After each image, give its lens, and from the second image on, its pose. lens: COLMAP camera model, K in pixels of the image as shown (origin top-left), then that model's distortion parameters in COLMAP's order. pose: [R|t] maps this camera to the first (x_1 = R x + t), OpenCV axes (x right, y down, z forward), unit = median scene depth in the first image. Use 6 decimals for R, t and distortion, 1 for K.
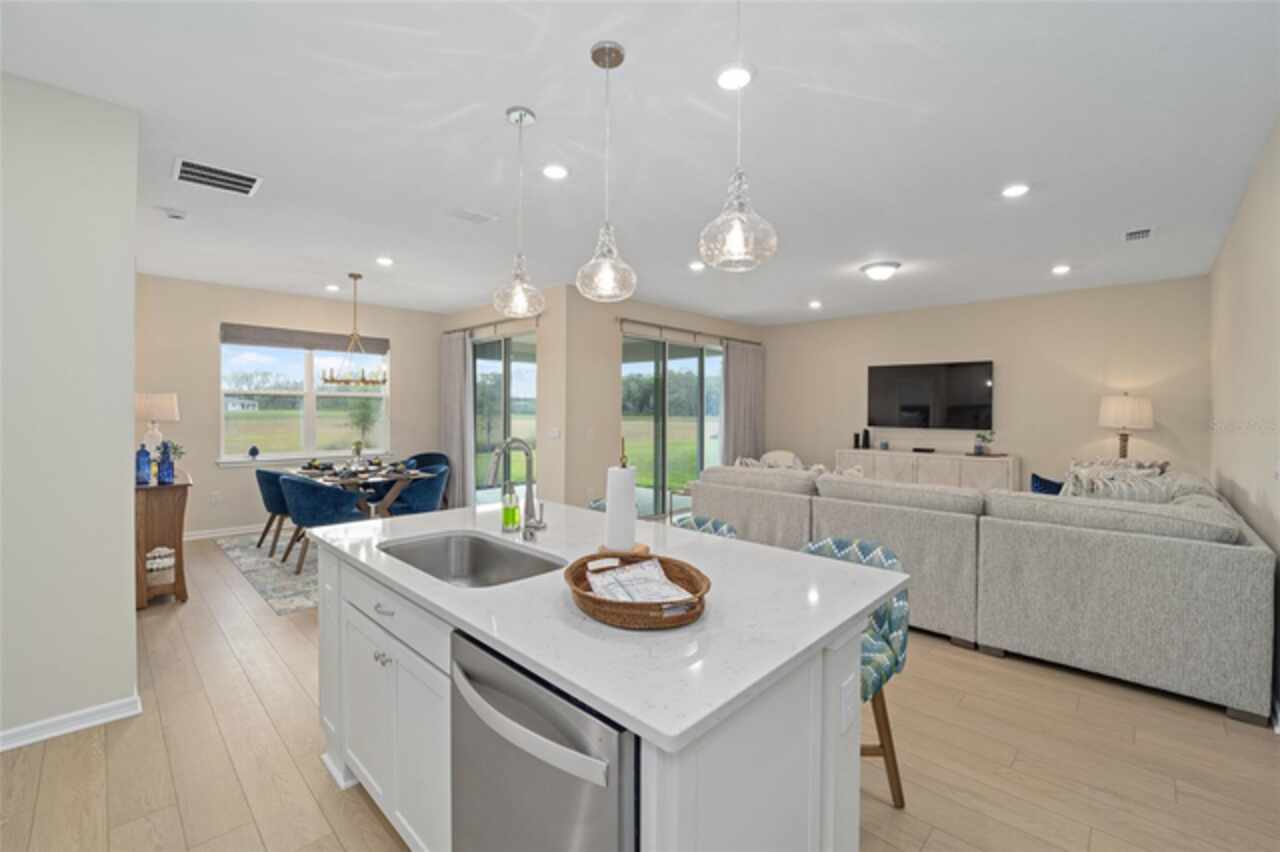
lens RADIAL K [[519.7, 0, 650.5], [0, 519.7, 413.4], [0, 0, 1]] dist [-0.009842, -0.000511]
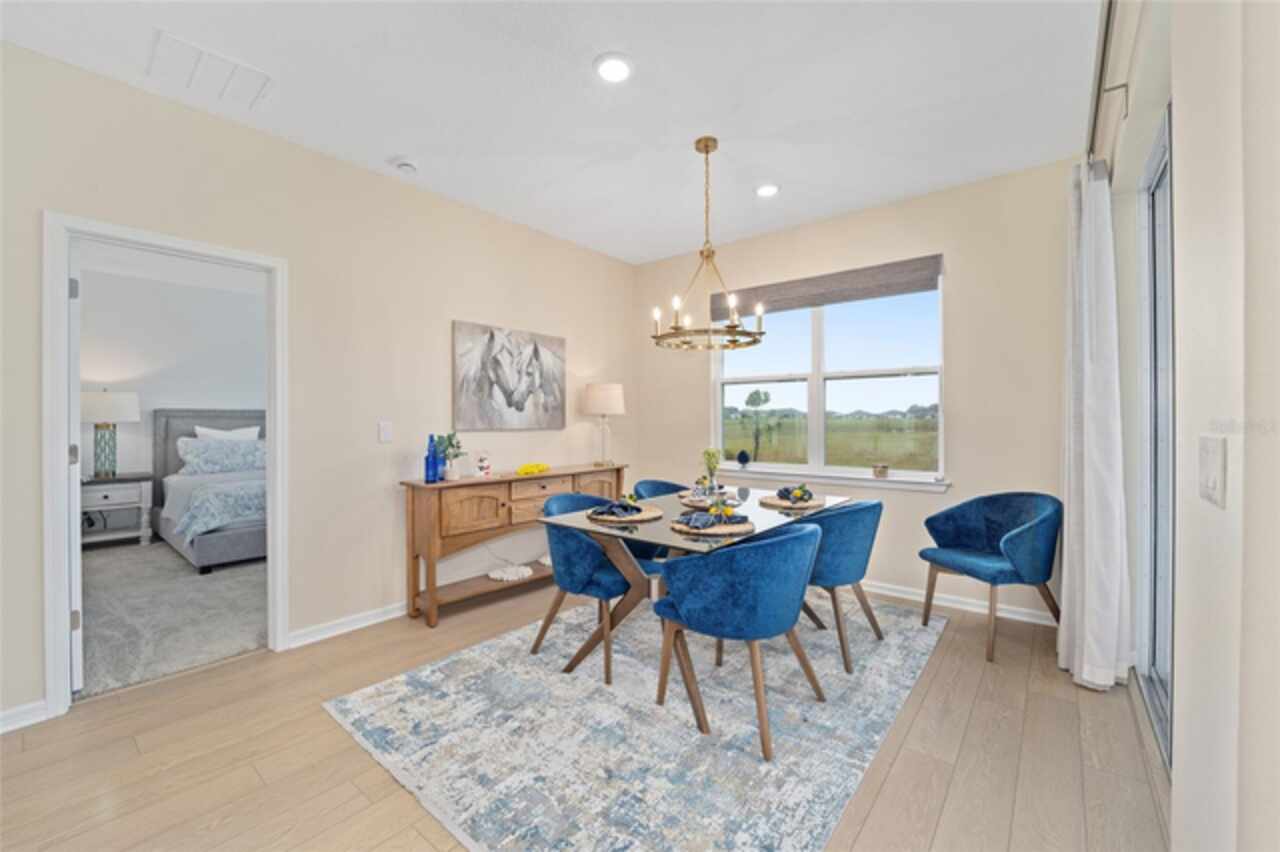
lens RADIAL K [[519.7, 0, 640.1], [0, 519.7, 418.1], [0, 0, 1]] dist [-0.009842, -0.000511]
pose [[0.076866, -0.011158, -0.996979, -0.025334], [0.003155, 0.999935, -0.010947, 0.022072], [0.997036, -0.002304, 0.076896, 0.729230]]
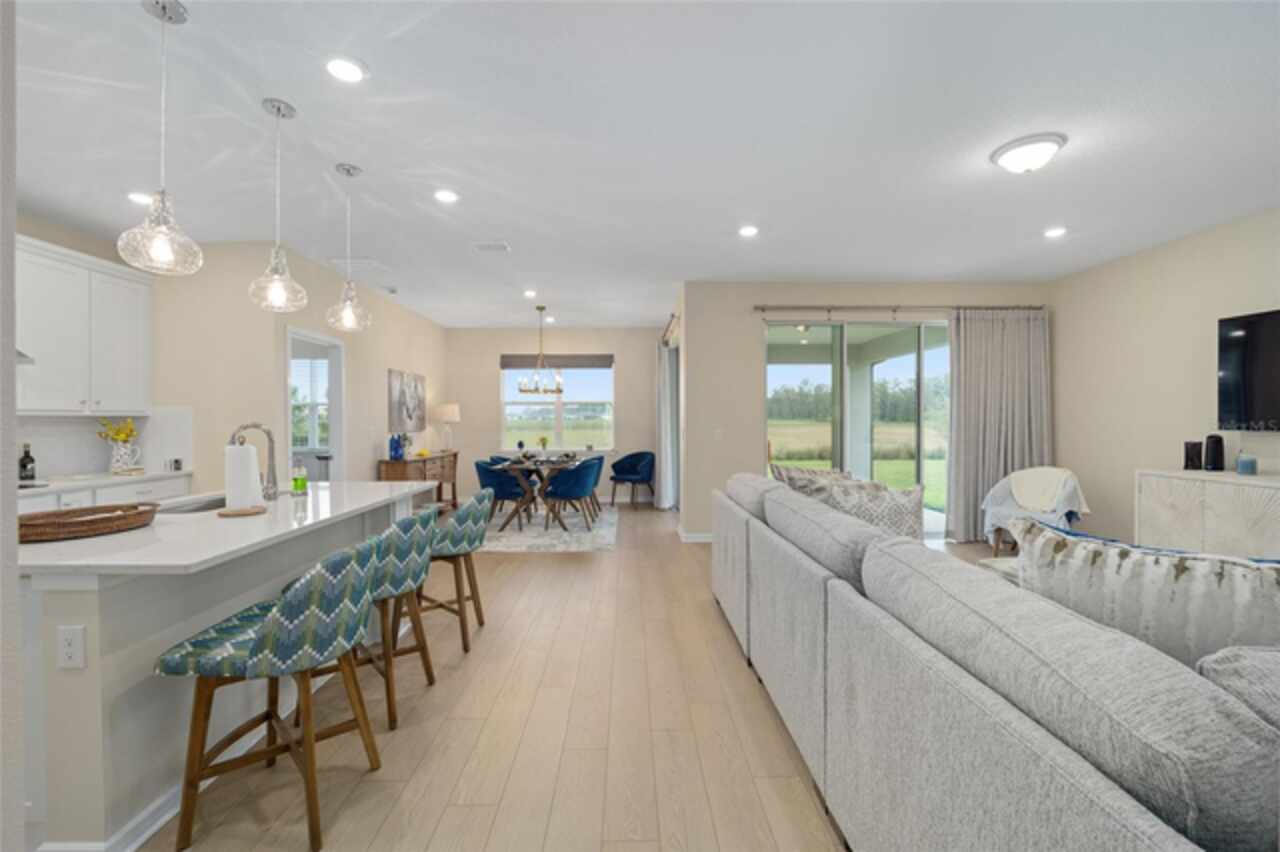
lens RADIAL K [[519.7, 0, 652.5], [0, 519.7, 426.9], [0, 0, 1]] dist [-0.009842, -0.000511]
pose [[0.714058, -0.000326, -0.700086, 0.431671], [0.007518, 0.999946, 0.007203, 0.016368], [0.700046, -0.010407, 0.714022, 0.230813]]
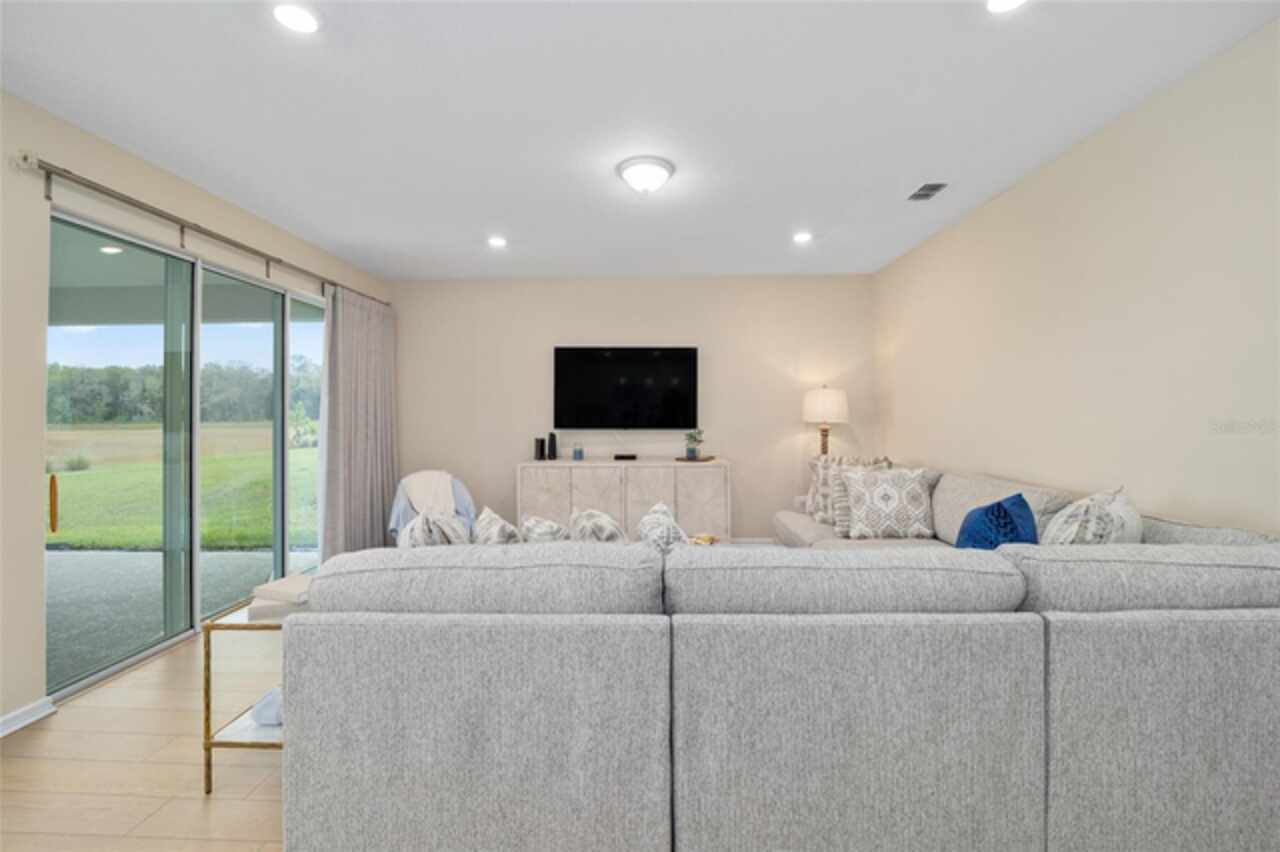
lens RADIAL K [[519.7, 0, 638.2], [0, 519.7, 404.1], [0, 0, 1]] dist [-0.009842, -0.000511]
pose [[0.748330, 0.002613, 0.663321, 0.022642], [0.012404, 0.999762, -0.017931, 0.005837], [-0.663210, 0.021646, 0.748120, 0.428805]]
